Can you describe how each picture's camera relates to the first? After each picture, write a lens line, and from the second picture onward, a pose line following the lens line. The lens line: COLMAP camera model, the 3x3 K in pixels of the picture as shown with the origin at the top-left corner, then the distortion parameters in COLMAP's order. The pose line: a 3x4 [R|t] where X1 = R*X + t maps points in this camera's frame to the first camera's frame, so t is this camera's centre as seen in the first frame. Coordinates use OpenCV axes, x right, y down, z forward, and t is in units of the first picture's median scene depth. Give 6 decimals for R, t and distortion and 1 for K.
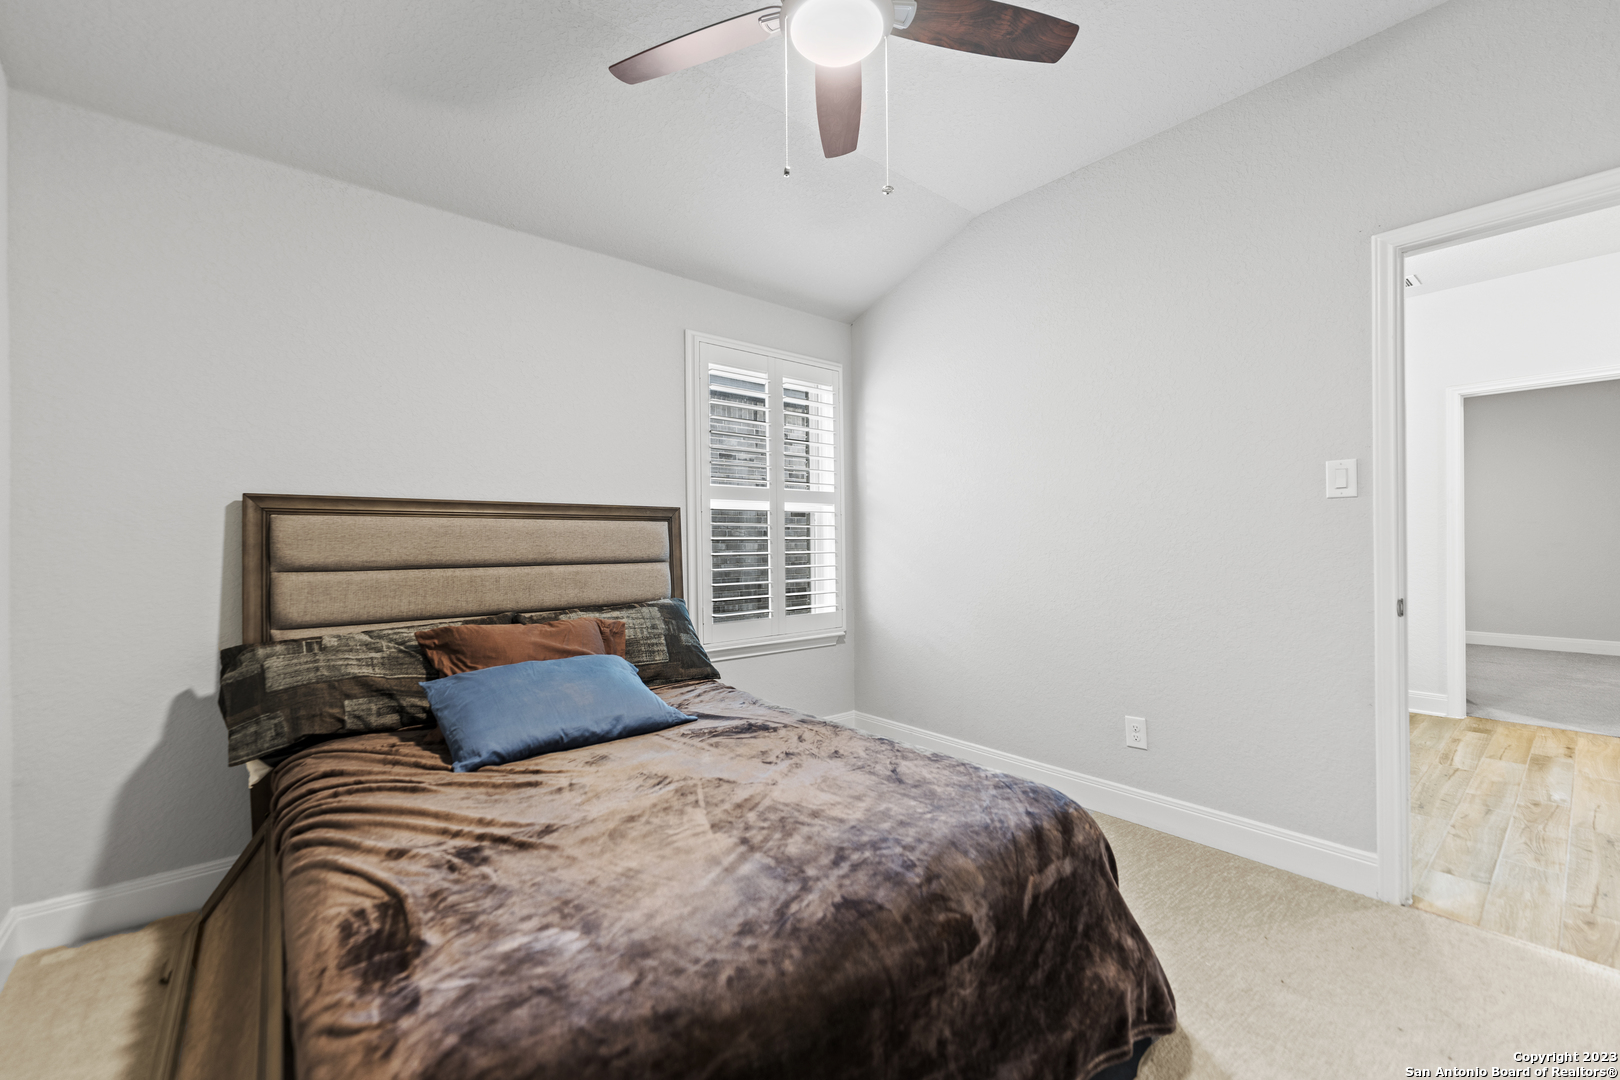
lens RADIAL K [[651.1, 0, 805.6], [0, 651.1, 540.4], [0, 0, 1]] dist [0.002577, -0.000331]
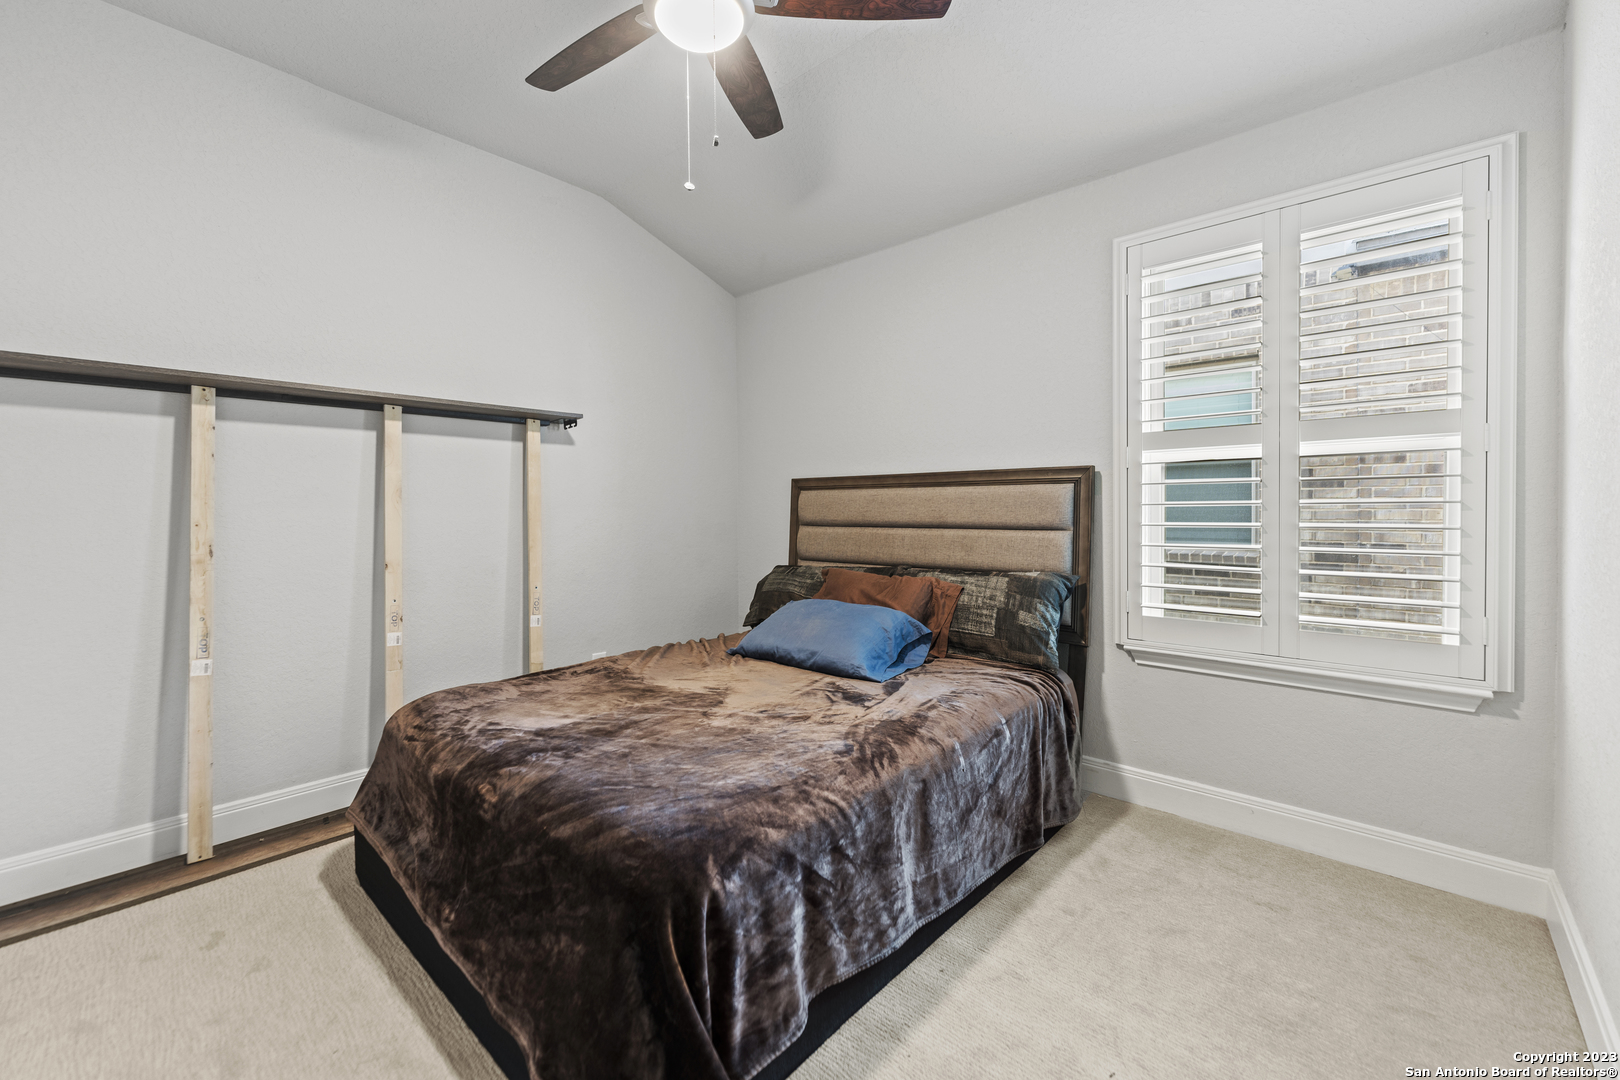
lens RADIAL K [[651.1, 0, 799.7], [0, 651.1, 532.3], [0, 0, 1]] dist [0.002577, -0.000331]
pose [[0.147703, 0.036009, -0.988376, 0.644736], [0.000558, 0.999334, 0.036492, 0.004435], [0.989032, -0.005941, 0.147584, 0.582169]]
